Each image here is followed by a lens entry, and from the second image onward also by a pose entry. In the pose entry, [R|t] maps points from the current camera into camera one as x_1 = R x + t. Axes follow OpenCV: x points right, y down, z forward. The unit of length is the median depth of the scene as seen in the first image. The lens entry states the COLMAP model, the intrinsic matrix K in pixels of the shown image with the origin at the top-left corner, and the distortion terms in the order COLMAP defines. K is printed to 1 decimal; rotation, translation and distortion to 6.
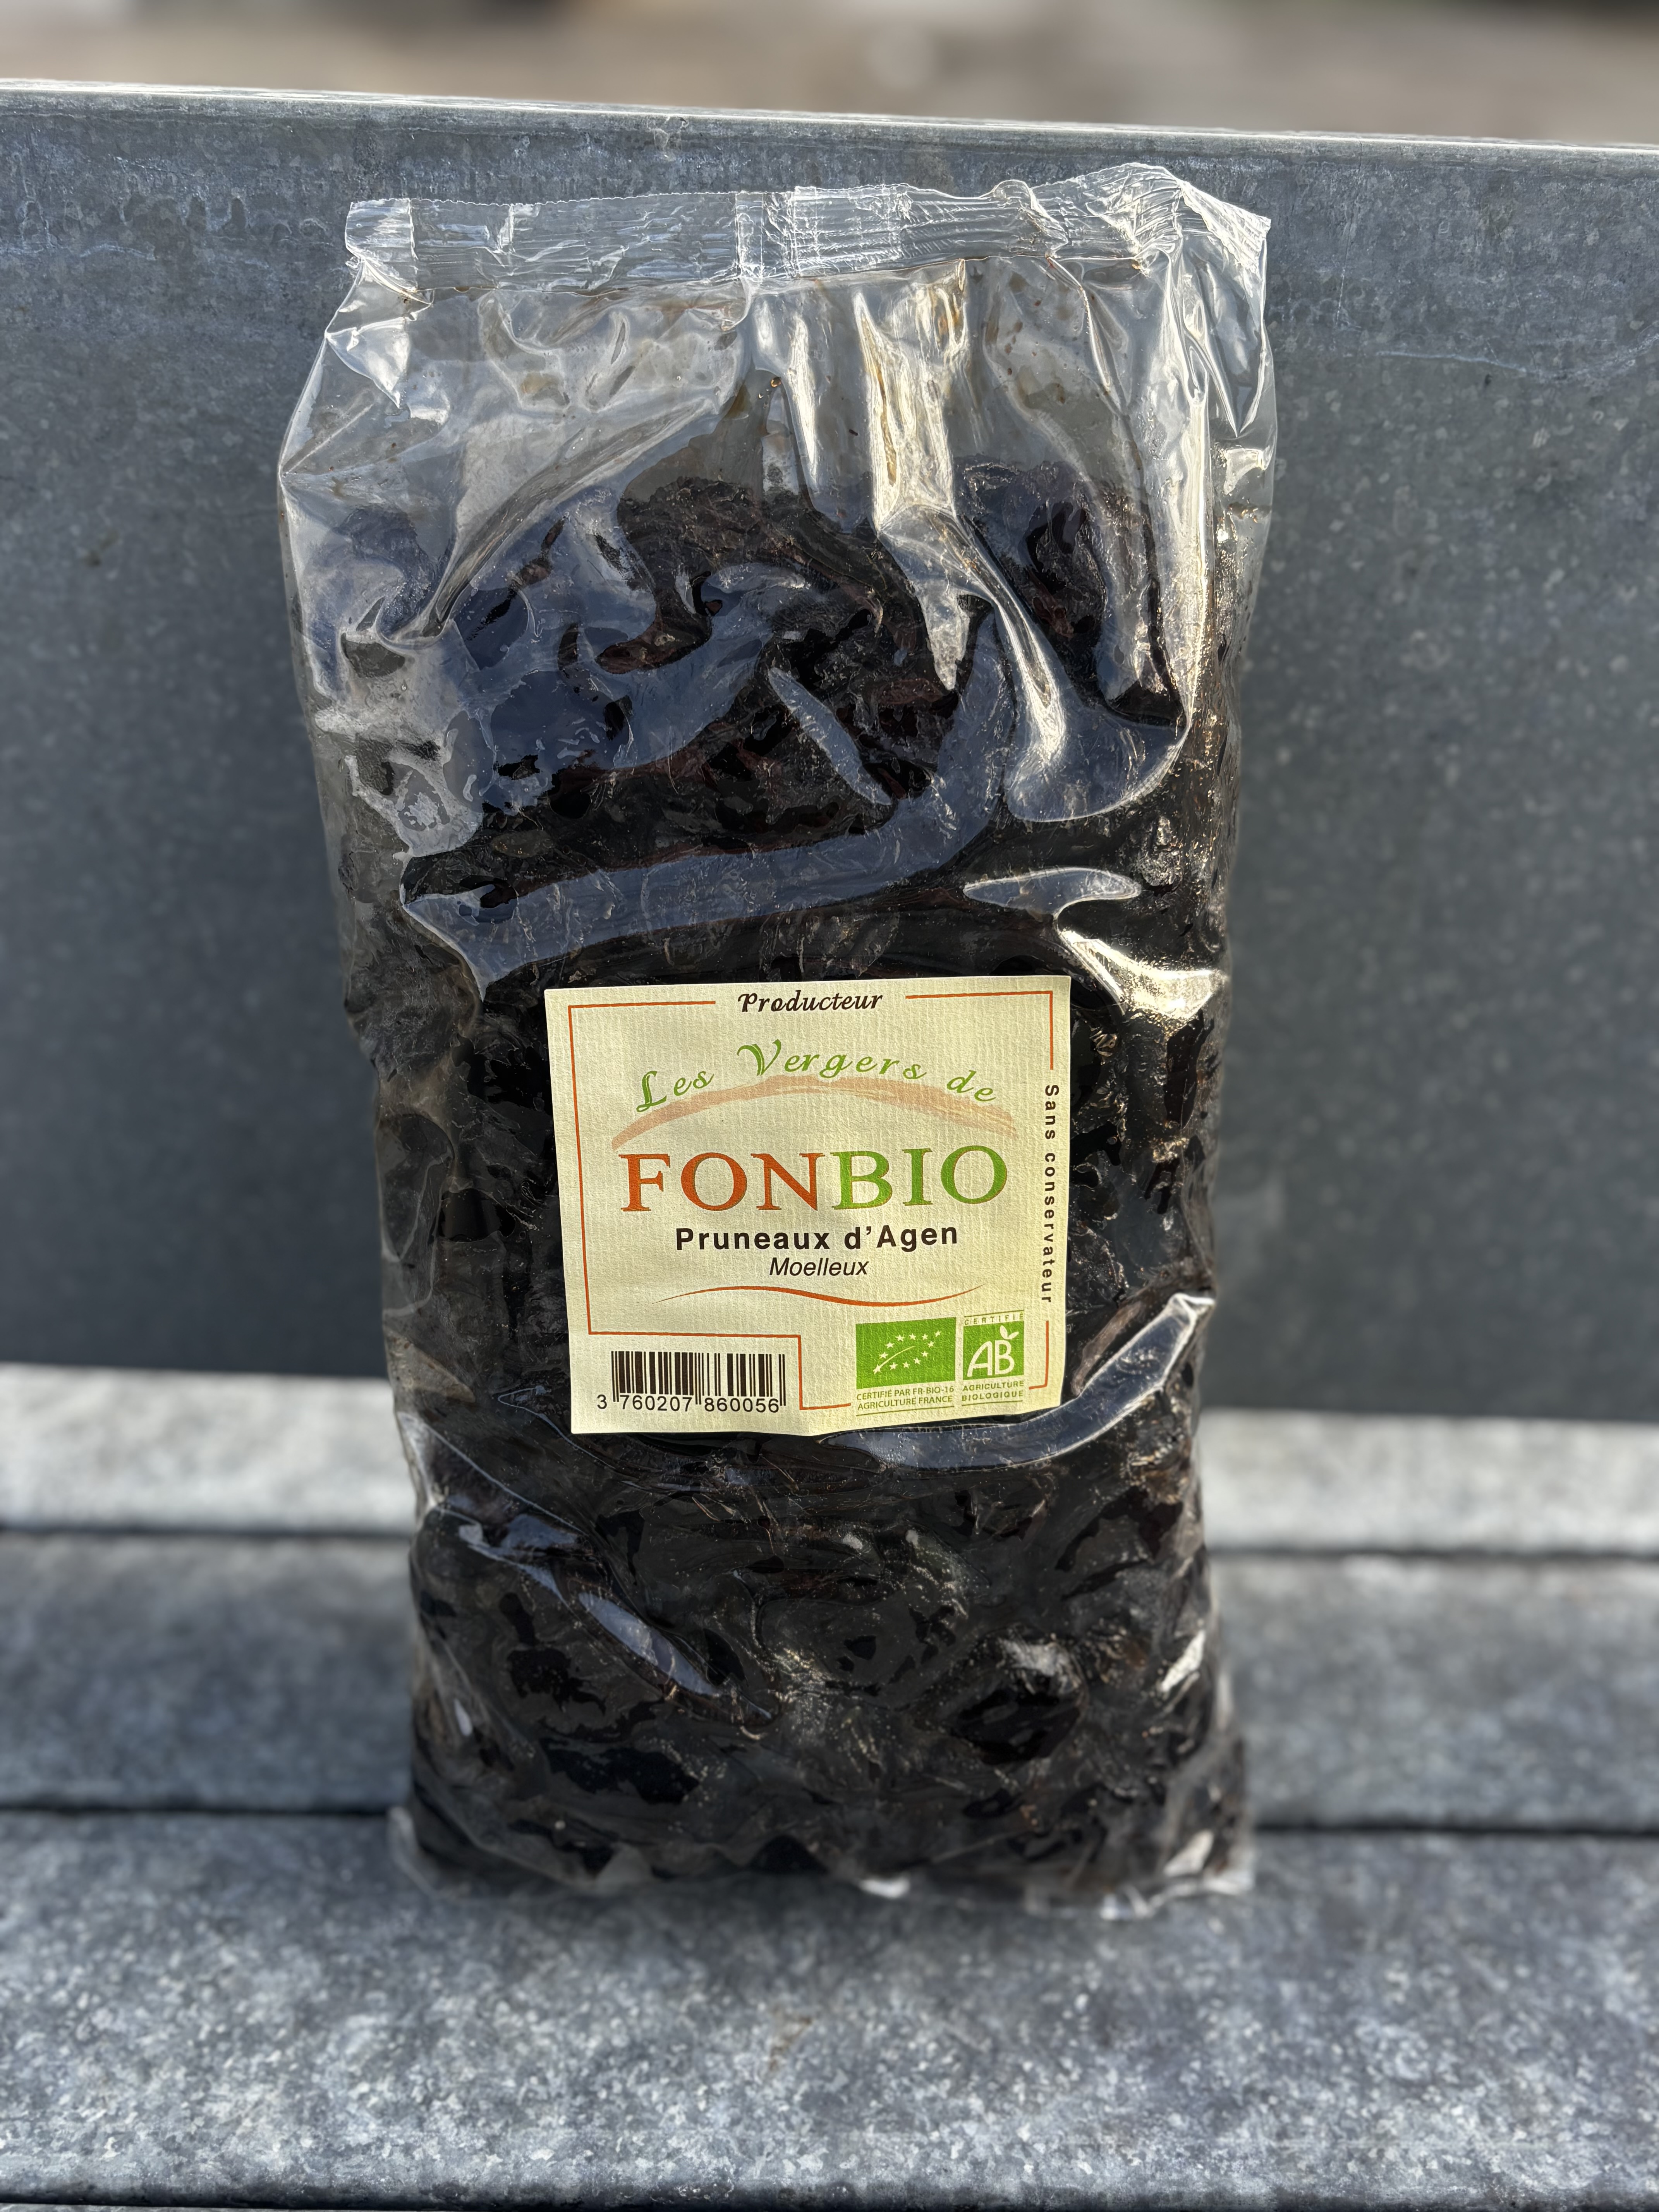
lens RADIAL K [[1907.5, 0, 829.5], [0, 1907.5, 1106.0], [0, 0, 1]] dist [0.100227, 0.004343]
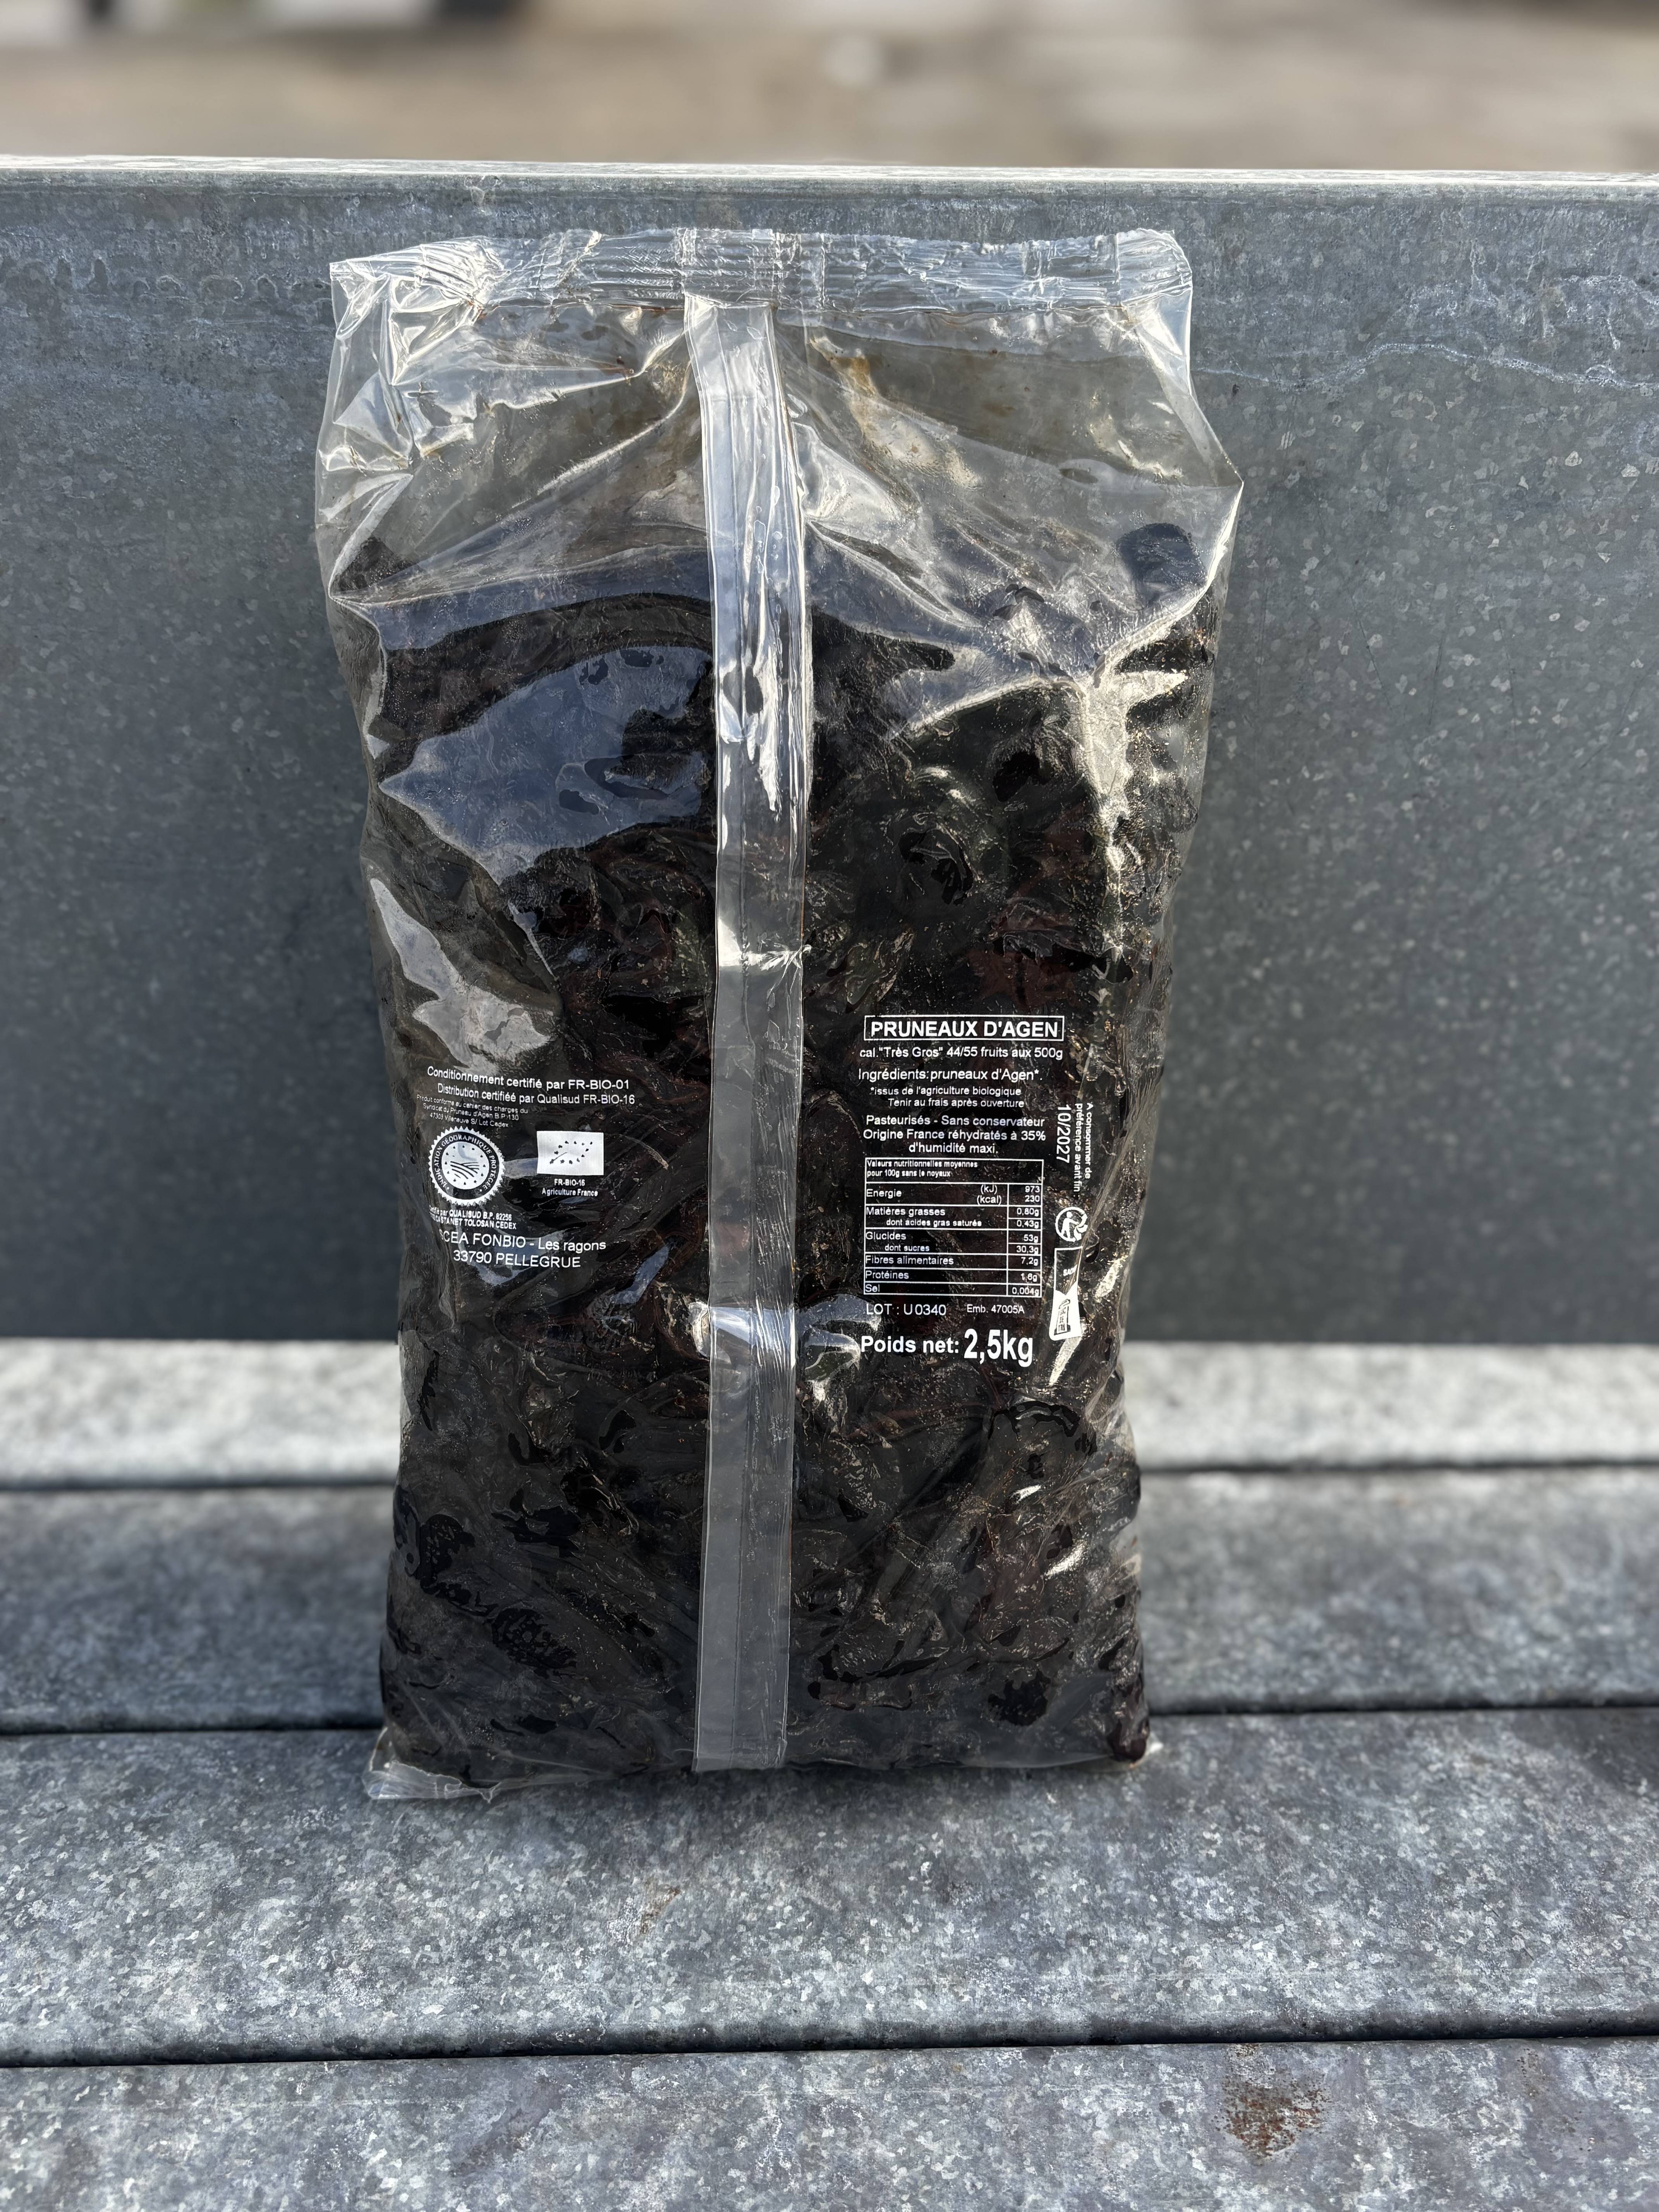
lens RADIAL K [[1948.7, 0, 823.7], [0, 1948.7, 1113.5], [0, 0, 1]] dist [0.059471, 0.113135]
pose [[0.999448, -0.031478, -0.010618, 0.098354], [0.031468, 0.999504, -0.001118, 0.032283], [0.010648, 0.000783, 0.999943, -0.119940]]
